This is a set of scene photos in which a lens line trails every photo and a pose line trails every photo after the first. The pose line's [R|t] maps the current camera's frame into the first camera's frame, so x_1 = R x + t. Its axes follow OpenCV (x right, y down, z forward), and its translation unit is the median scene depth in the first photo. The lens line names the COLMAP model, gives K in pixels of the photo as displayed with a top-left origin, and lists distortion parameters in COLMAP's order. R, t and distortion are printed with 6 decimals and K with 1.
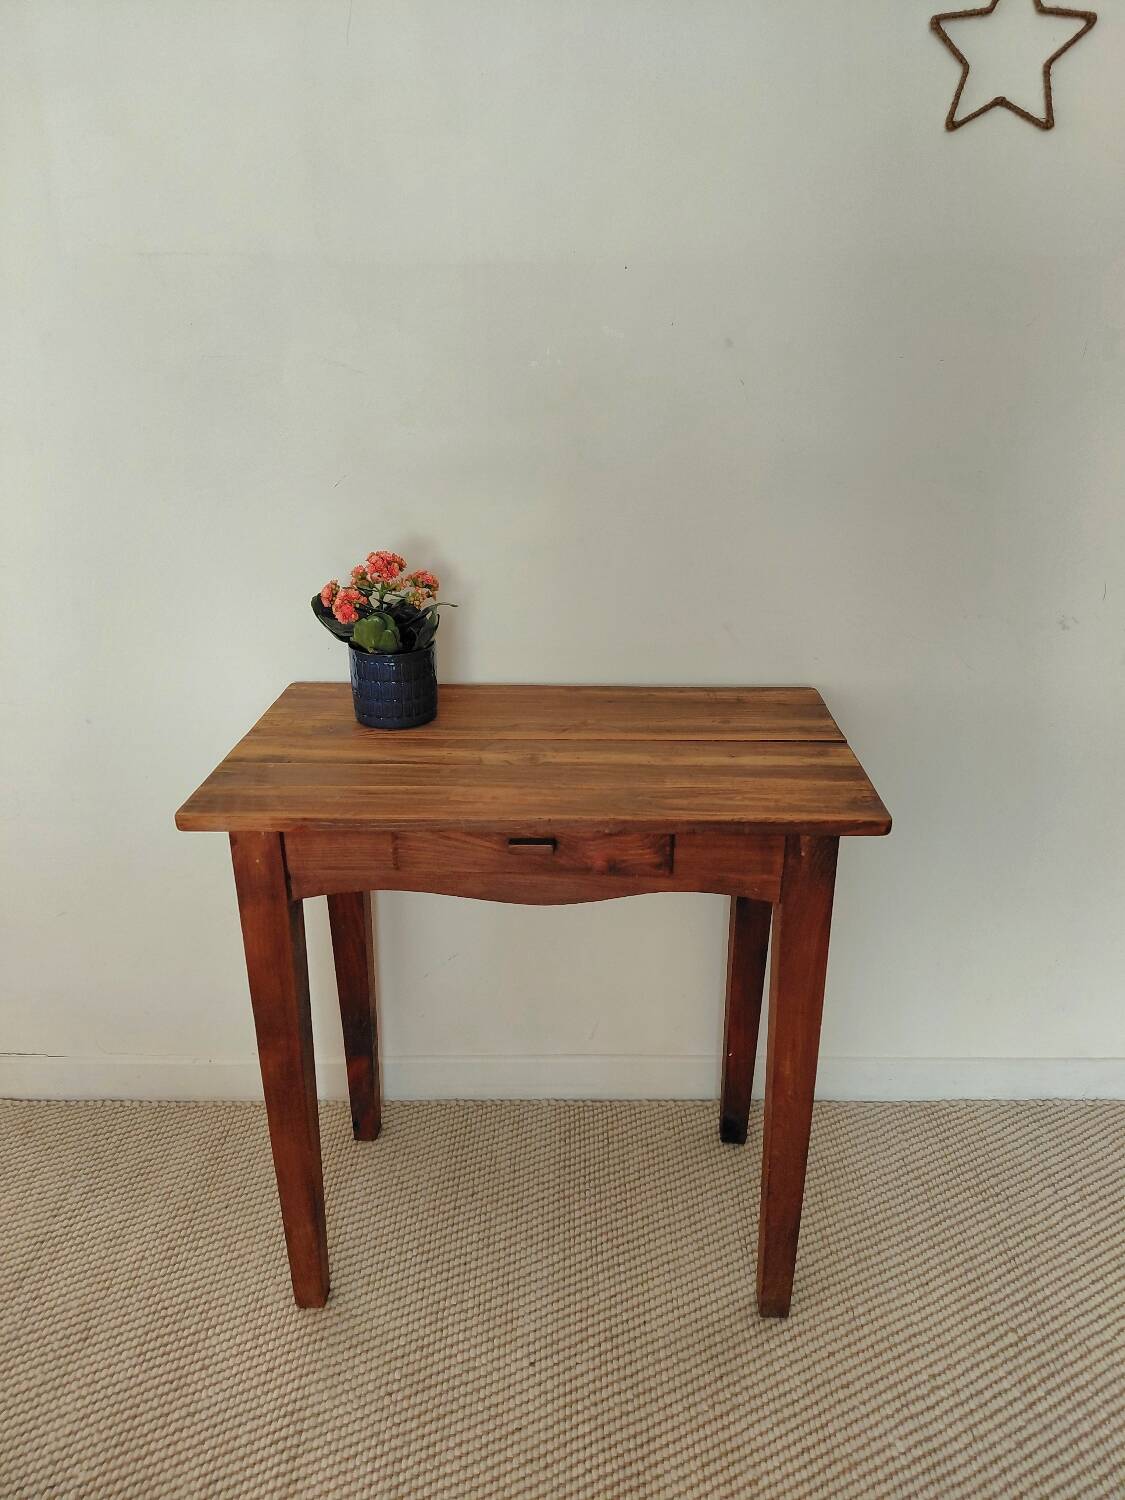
lens RADIAL K [[1125.4, 0, 571.8], [0, 1125.4, 722.1], [0, 0, 1]] dist [0.000895, -0.041538]
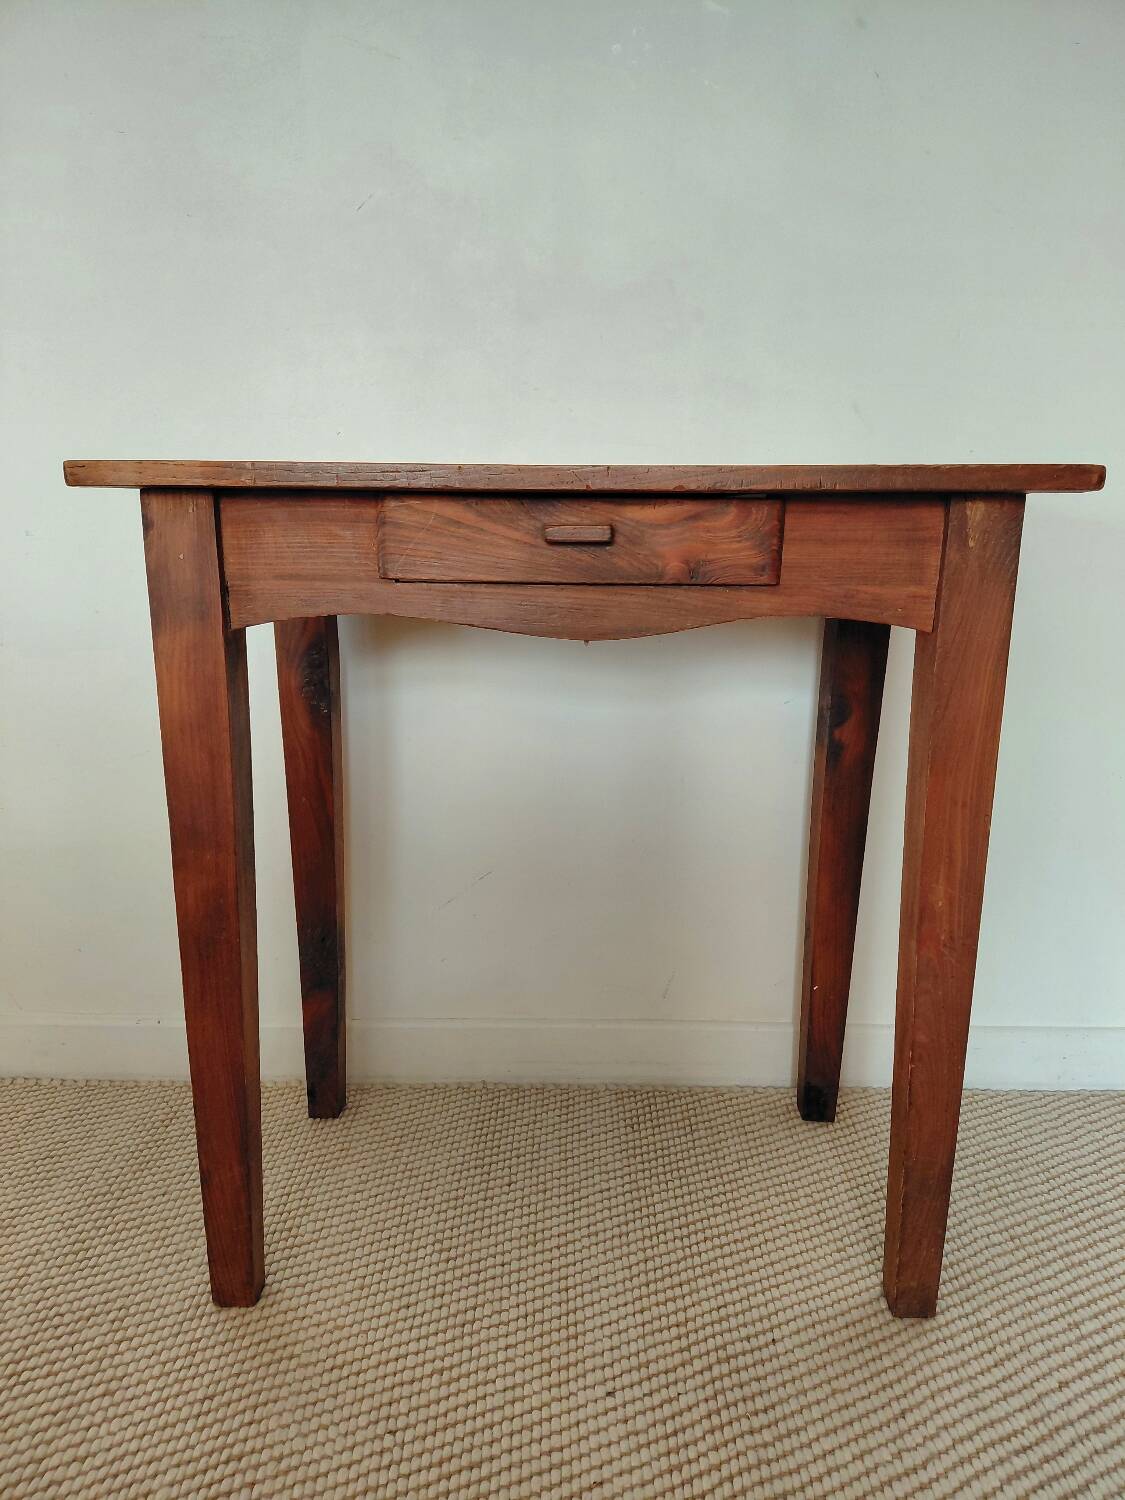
lens RADIAL K [[1125.4, 0, 560.1], [0, 1125.4, 759.5], [0, 0, 1]] dist [0.000895, -0.041538]
pose [[0.999934, 0.008632, 0.007617, -0.047593], [-0.007564, 0.991414, -0.130540, 0.314728], [-0.008678, 0.130473, 0.991414, 0.308488]]
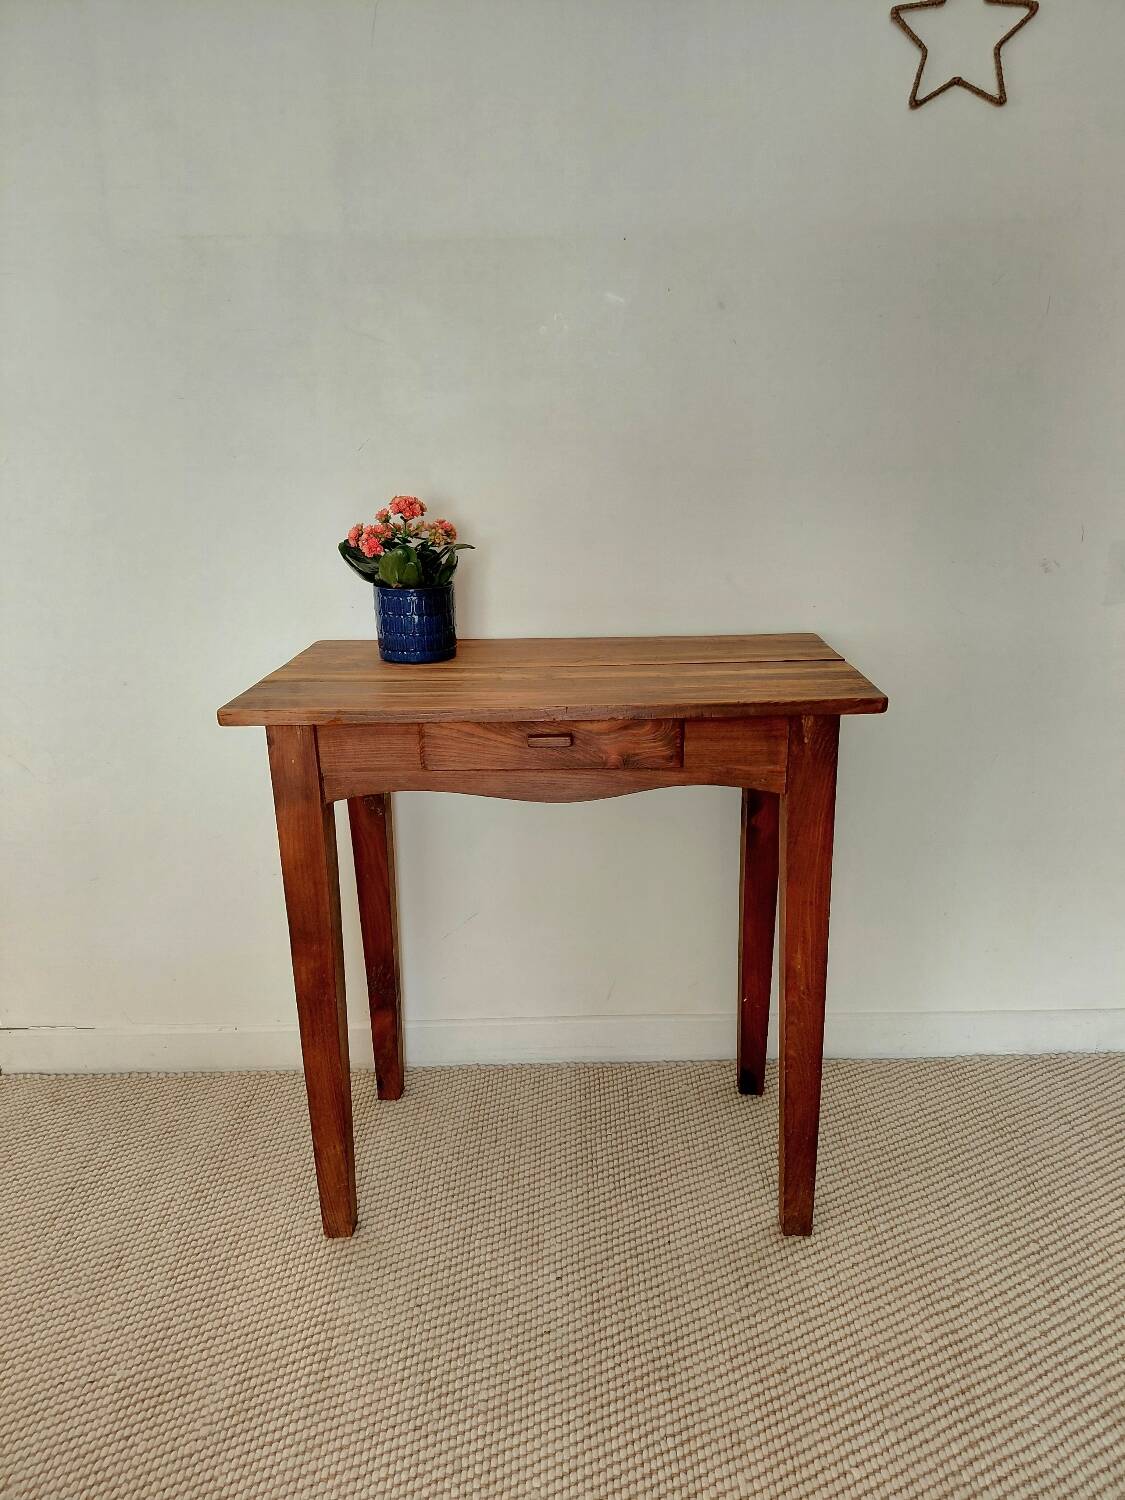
lens RADIAL K [[1125.4, 0, 566.1], [0, 1125.4, 741.6], [0, 0, 1]] dist [0.000895, -0.041538]
pose [[0.999739, -0.020958, -0.009127, -0.010192], [0.020080, 0.995969, -0.087426, 0.190429], [0.010923, 0.087220, 0.996129, -0.056258]]
